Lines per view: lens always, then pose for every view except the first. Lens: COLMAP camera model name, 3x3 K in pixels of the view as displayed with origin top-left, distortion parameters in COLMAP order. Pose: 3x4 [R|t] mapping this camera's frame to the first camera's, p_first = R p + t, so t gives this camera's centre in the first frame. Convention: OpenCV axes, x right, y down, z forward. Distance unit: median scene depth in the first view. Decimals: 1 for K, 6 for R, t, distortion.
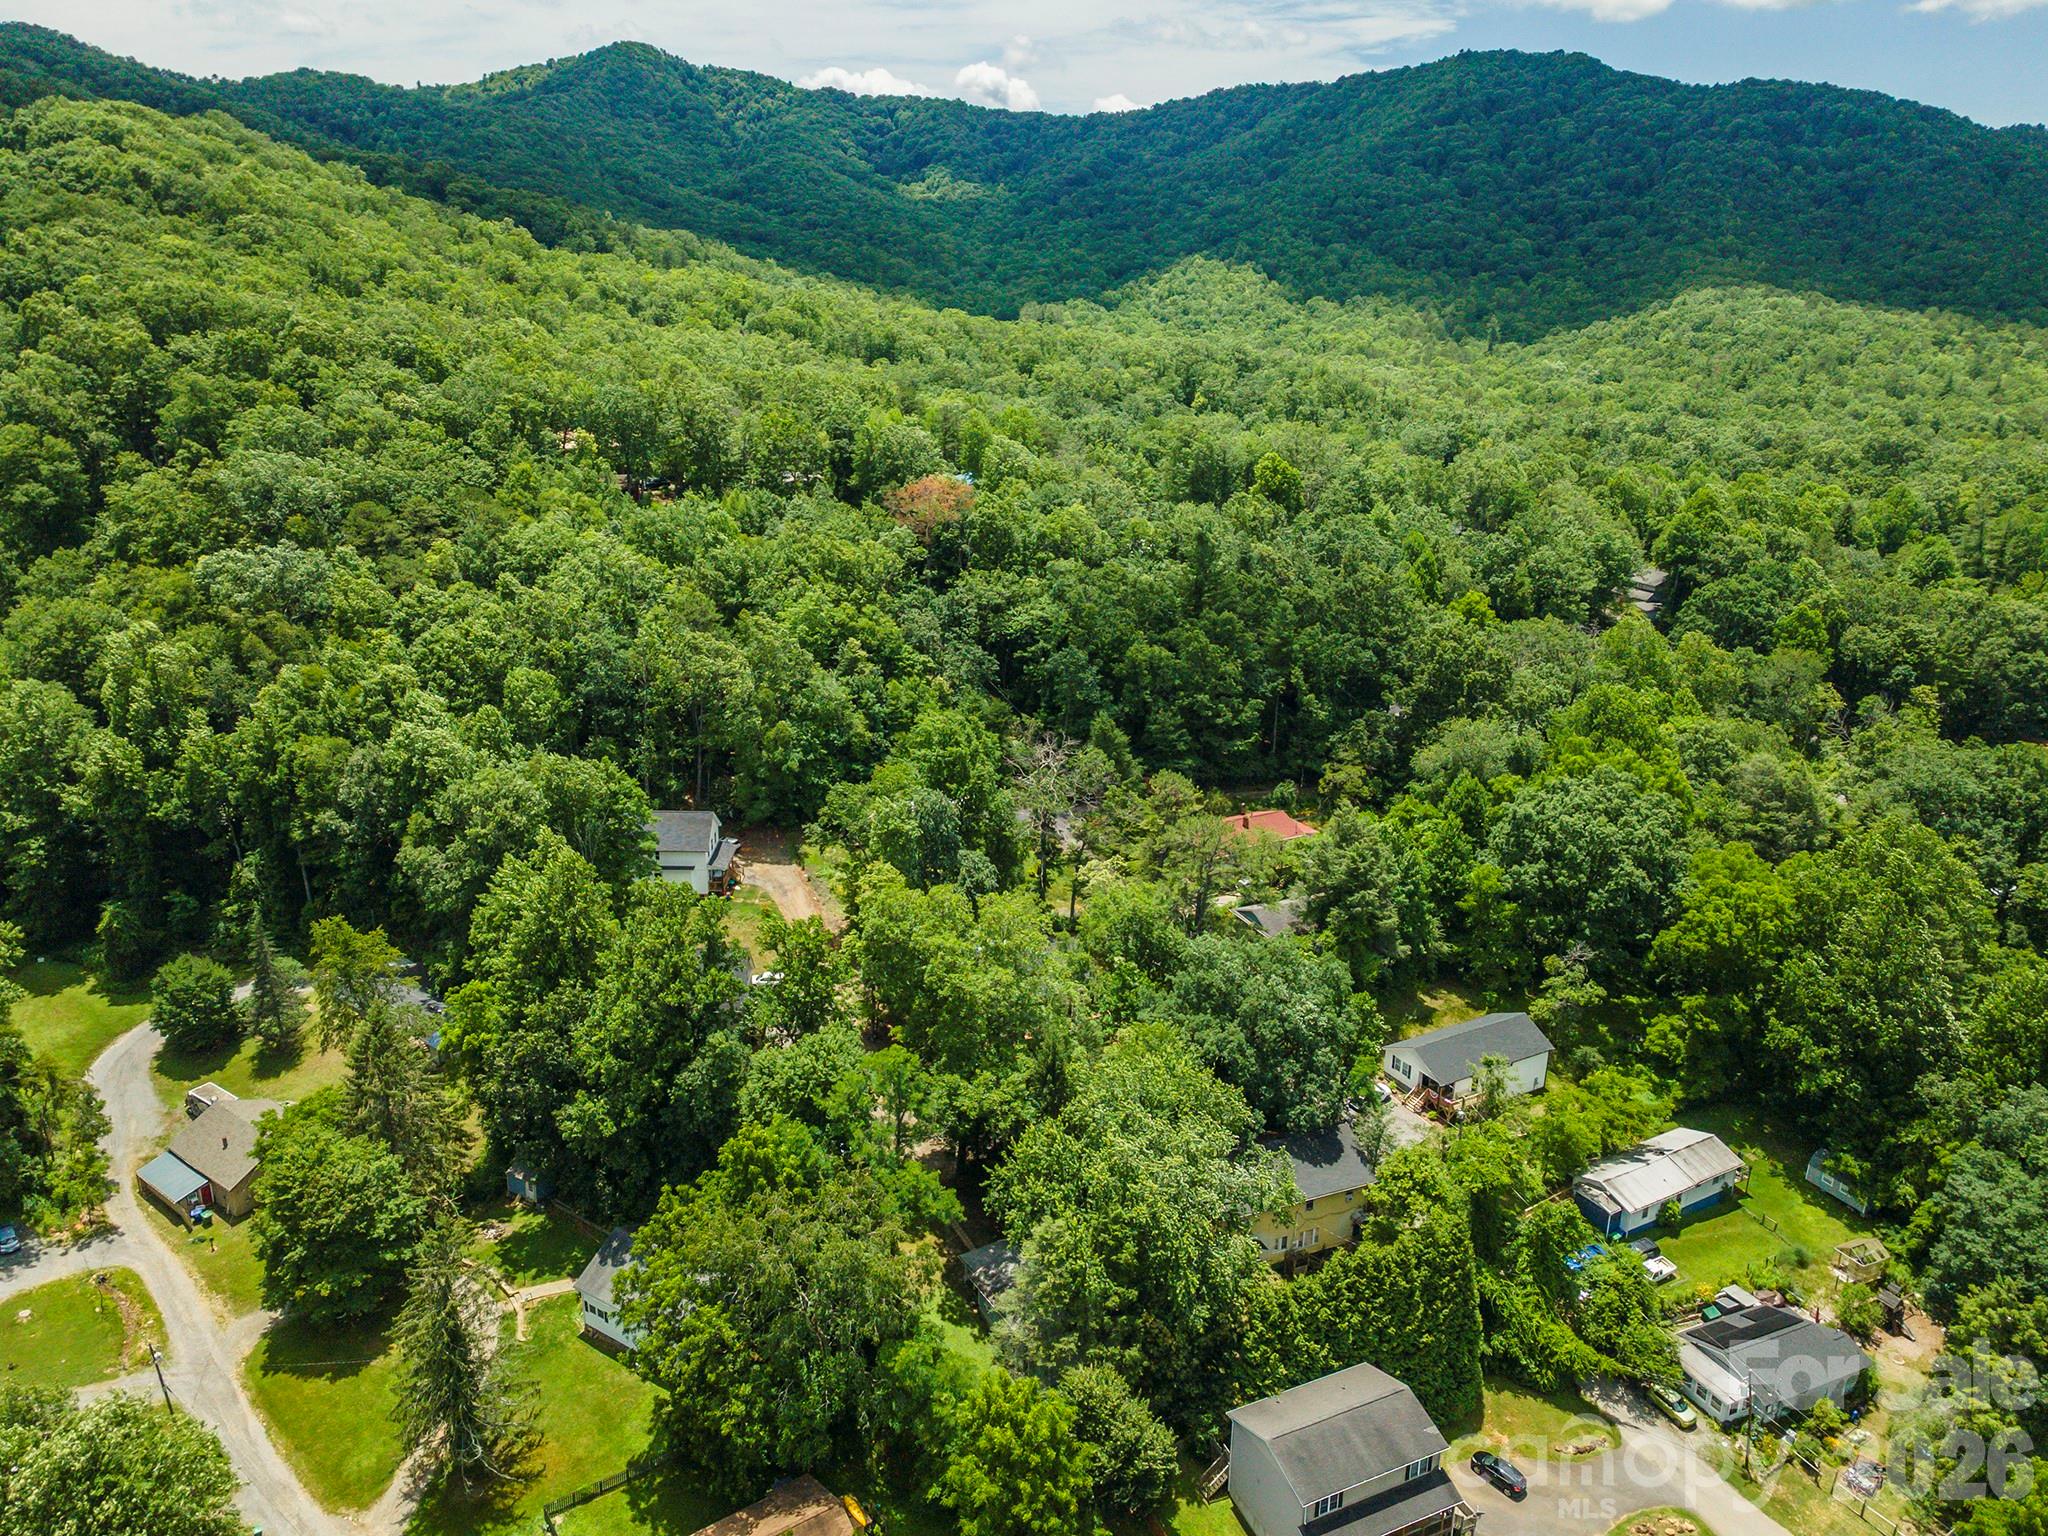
lens RADIAL K [[1484.6, 0, 1013.6], [0, 1484.6, 764.6], [0, 0, 1]] dist [0.047129, 0.017829]
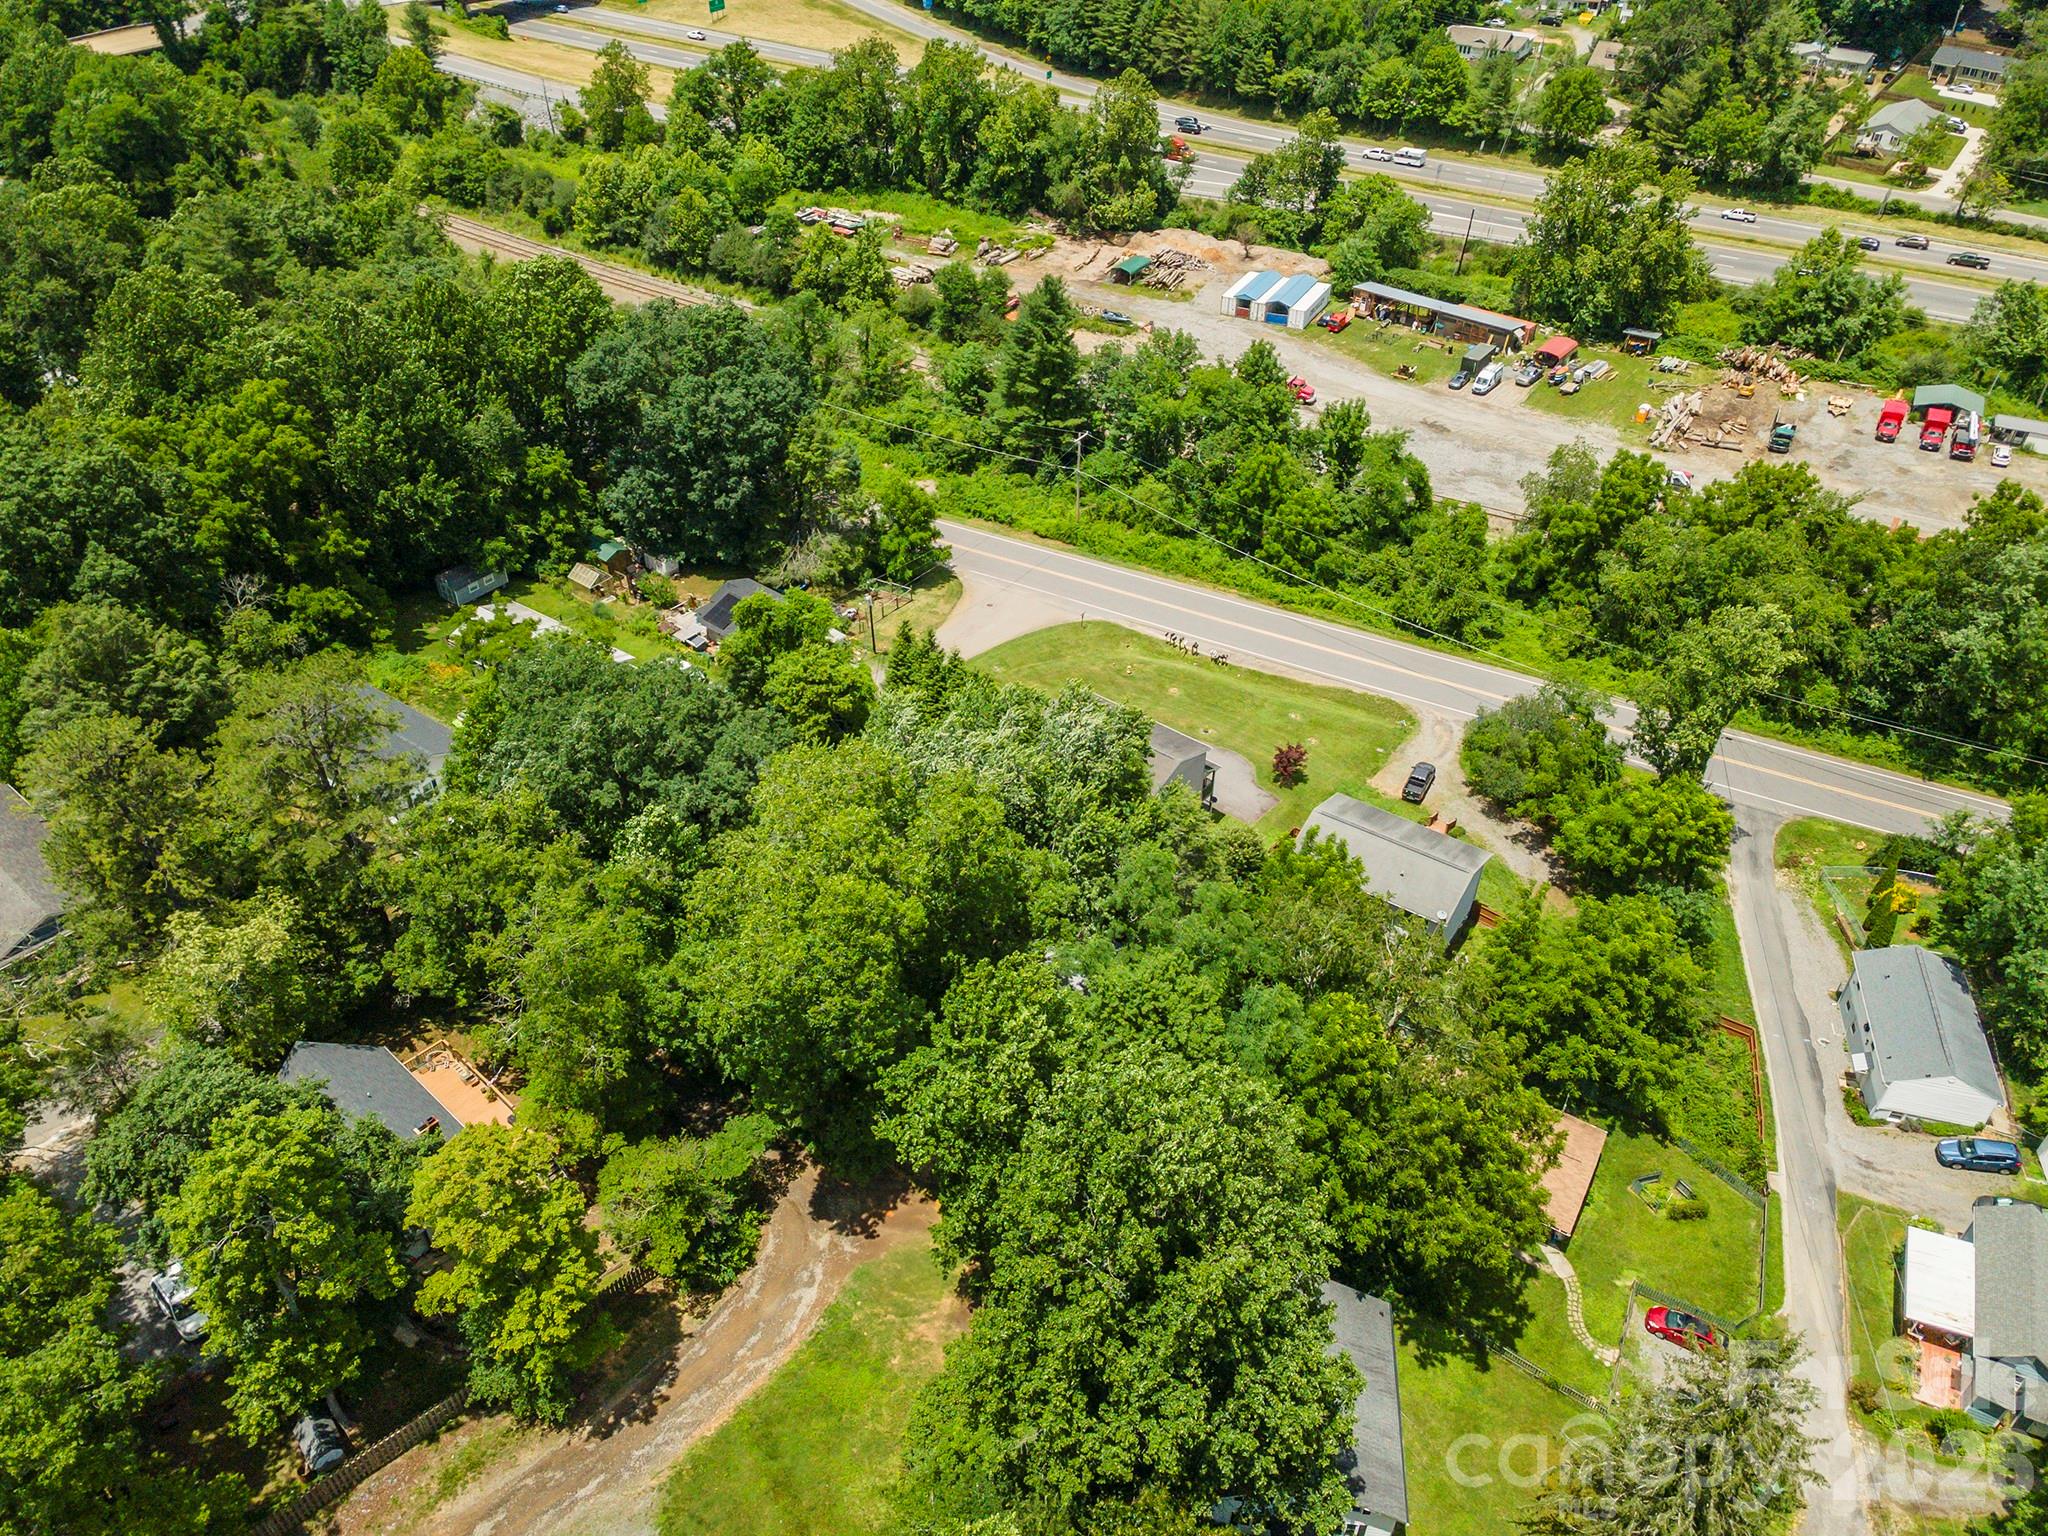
lens RADIAL K [[1484.6, 0, 1014.1], [0, 1484.6, 762.3], [0, 0, 1]] dist [0.047129, 0.017829]
pose [[-0.420332, -0.581235, 0.696768, -0.327186], [0.290542, 0.641253, 0.710197, -0.220365], [-0.859597, 0.500959, -0.100666, 0.728597]]
